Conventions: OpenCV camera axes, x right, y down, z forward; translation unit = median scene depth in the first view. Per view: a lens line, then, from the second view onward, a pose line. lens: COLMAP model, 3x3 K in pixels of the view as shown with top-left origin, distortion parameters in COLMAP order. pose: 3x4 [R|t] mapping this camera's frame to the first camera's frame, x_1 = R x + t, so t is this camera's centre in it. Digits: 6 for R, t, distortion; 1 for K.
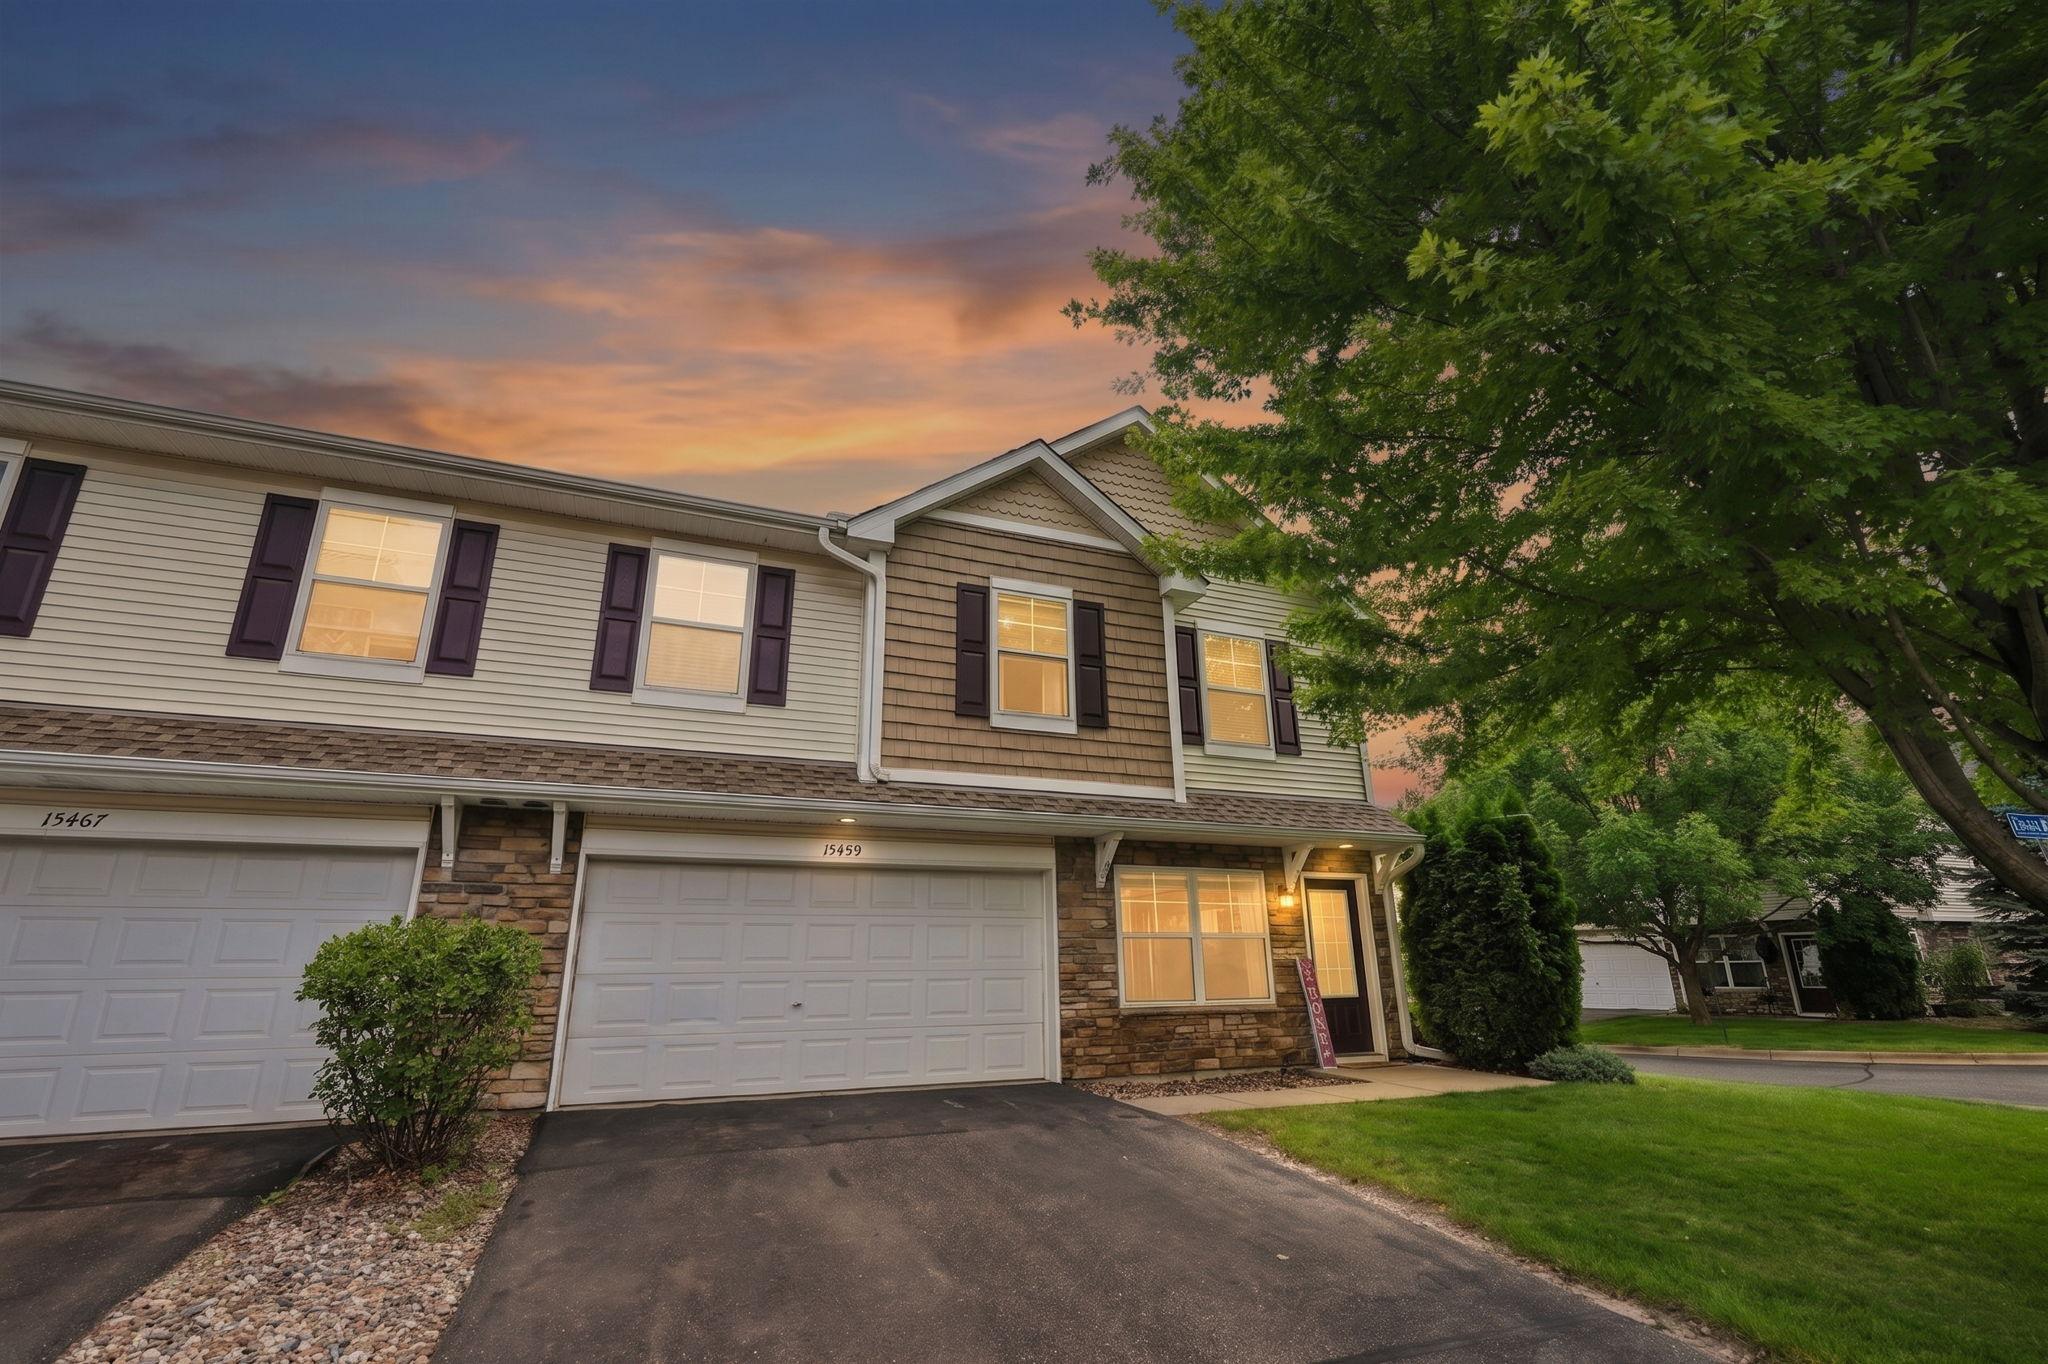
lens RADIAL K [[914.9, 0, 1030.3], [0, 914.9, 681.4], [0, 0, 1]] dist [0.001443, 0.000238]
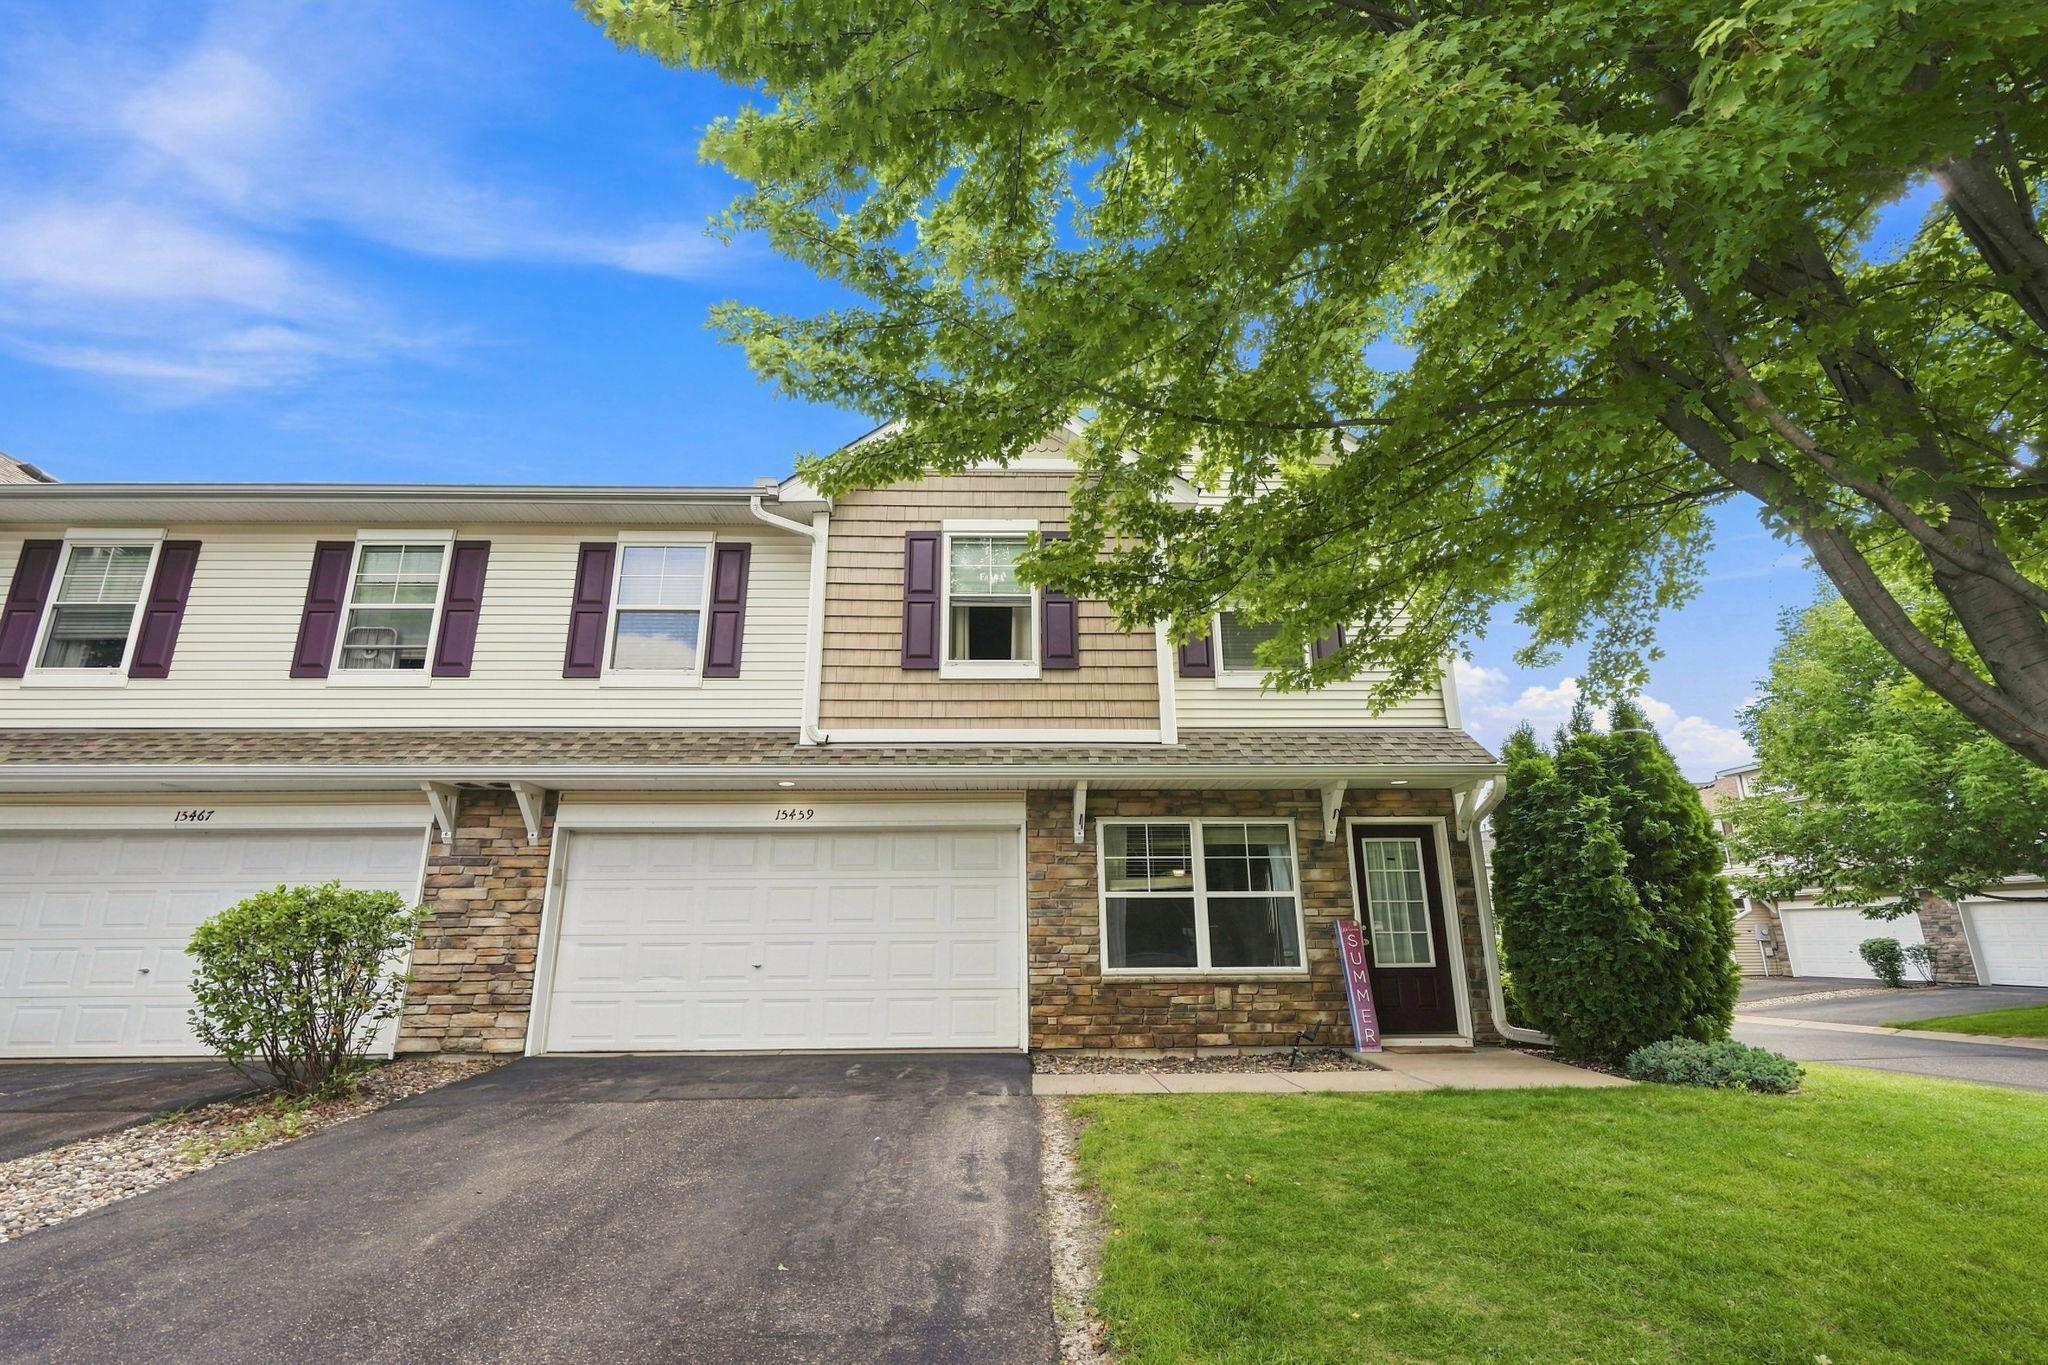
lens RADIAL K [[914.9, 0, 1030.3], [0, 914.9, 681.9], [0, 0, 1]] dist [0.001443, 0.000238]
pose [[0.935259, -0.090995, -0.342069, 0.376702], [0.104670, 0.994270, 0.021691, 0.043274], [0.338135, -0.056091, 0.939425, 0.145379]]
